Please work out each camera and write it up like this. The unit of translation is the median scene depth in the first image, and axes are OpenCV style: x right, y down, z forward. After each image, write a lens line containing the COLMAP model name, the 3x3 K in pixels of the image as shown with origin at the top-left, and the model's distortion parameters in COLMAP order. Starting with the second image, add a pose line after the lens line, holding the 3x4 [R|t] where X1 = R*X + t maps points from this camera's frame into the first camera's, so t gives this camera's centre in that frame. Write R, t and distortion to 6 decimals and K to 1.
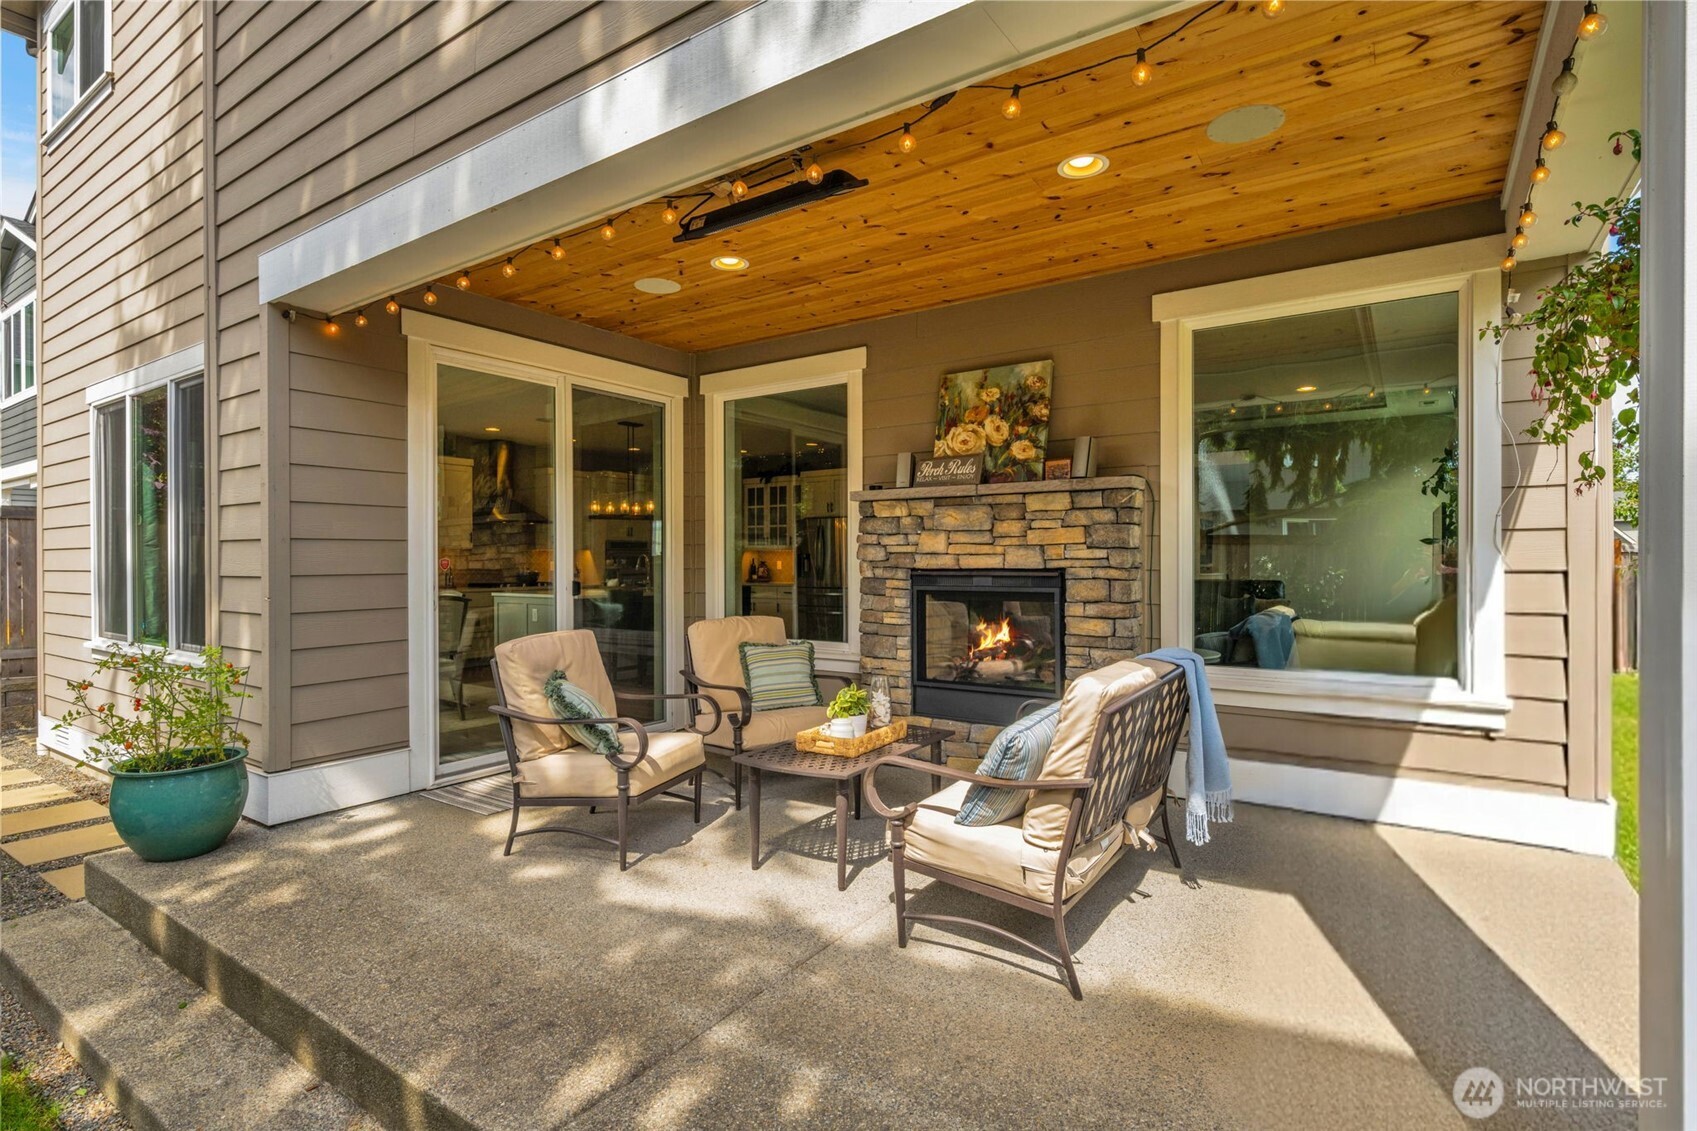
lens RADIAL K [[845.8, 0, 840.7], [0, 845.8, 559.6], [0, 0, 1]] dist [-0.000965, 0.001574]
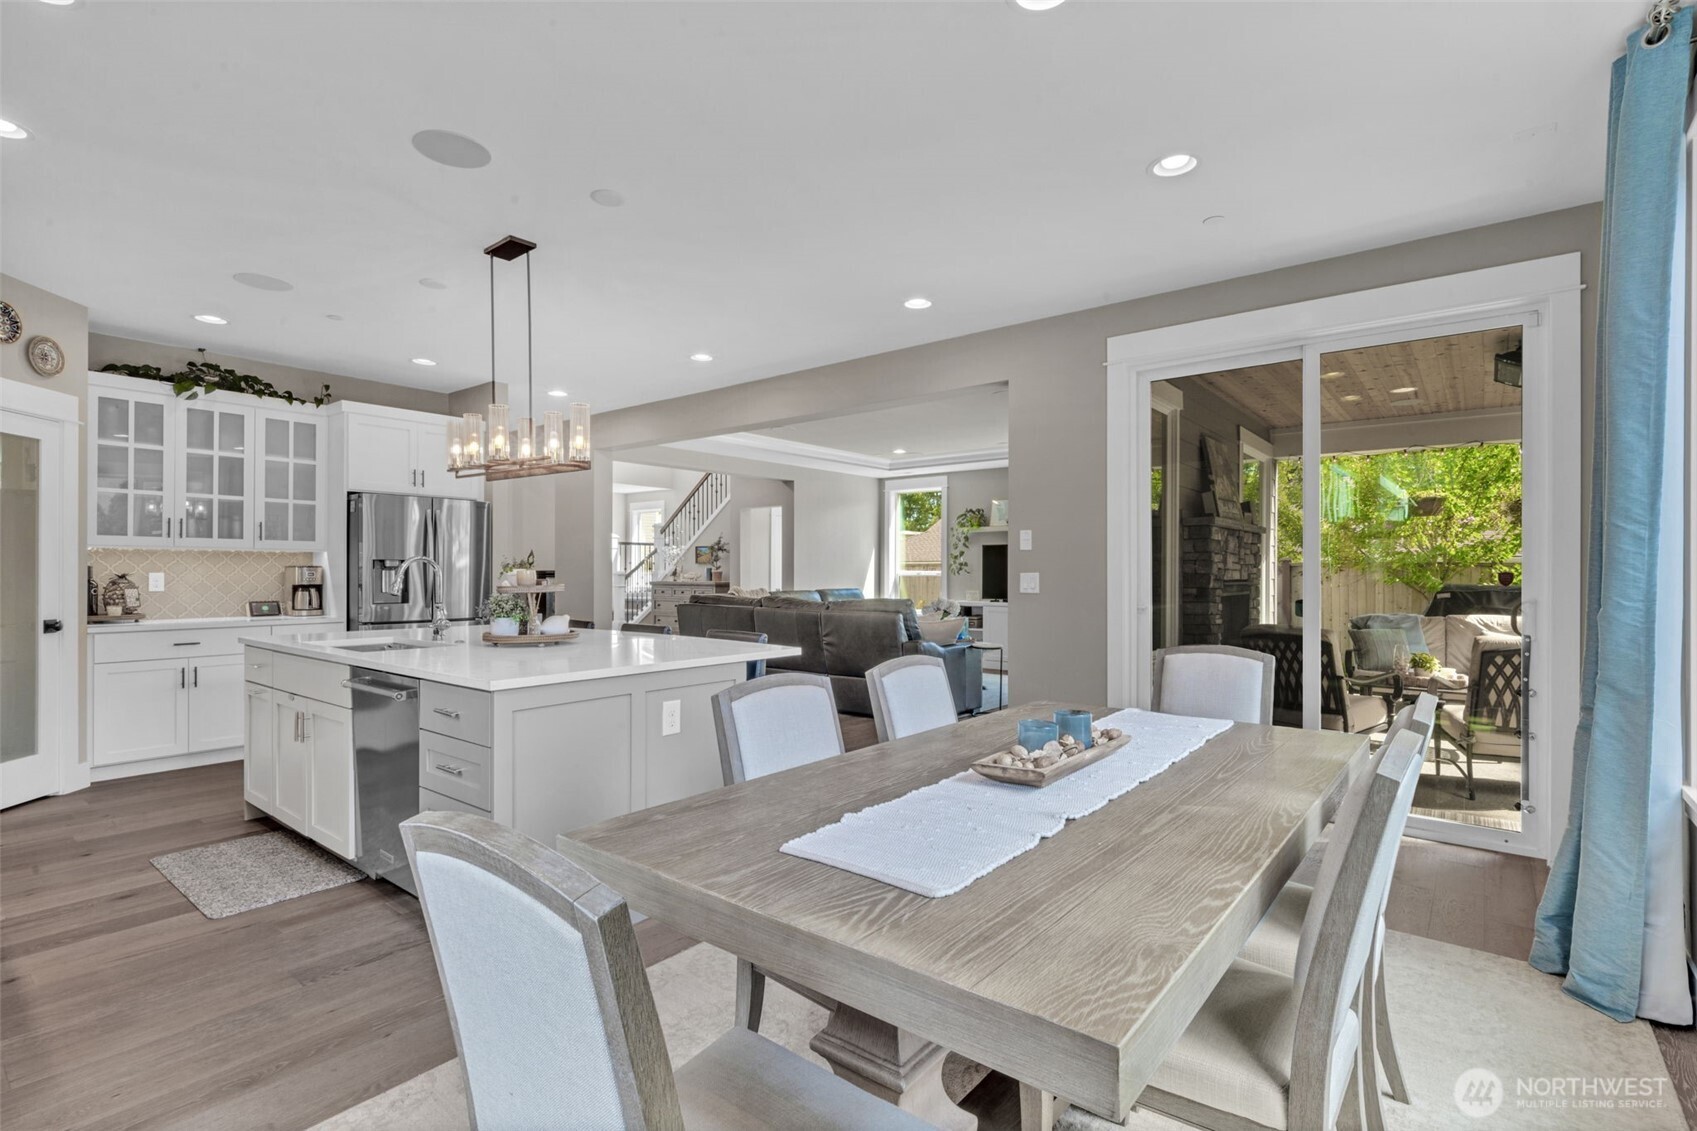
lens RADIAL K [[799.6, 0, 843.1], [0, 799.6, 570.0], [0, 0, 1]] dist [0.002238, 0.000995]
pose [[0.085254, 0.002140, 0.996357, -1.305221], [-0.000295, 0.999998, -0.002123, 0.002586], [-0.996359, -0.000113, 0.085254, 1.684724]]
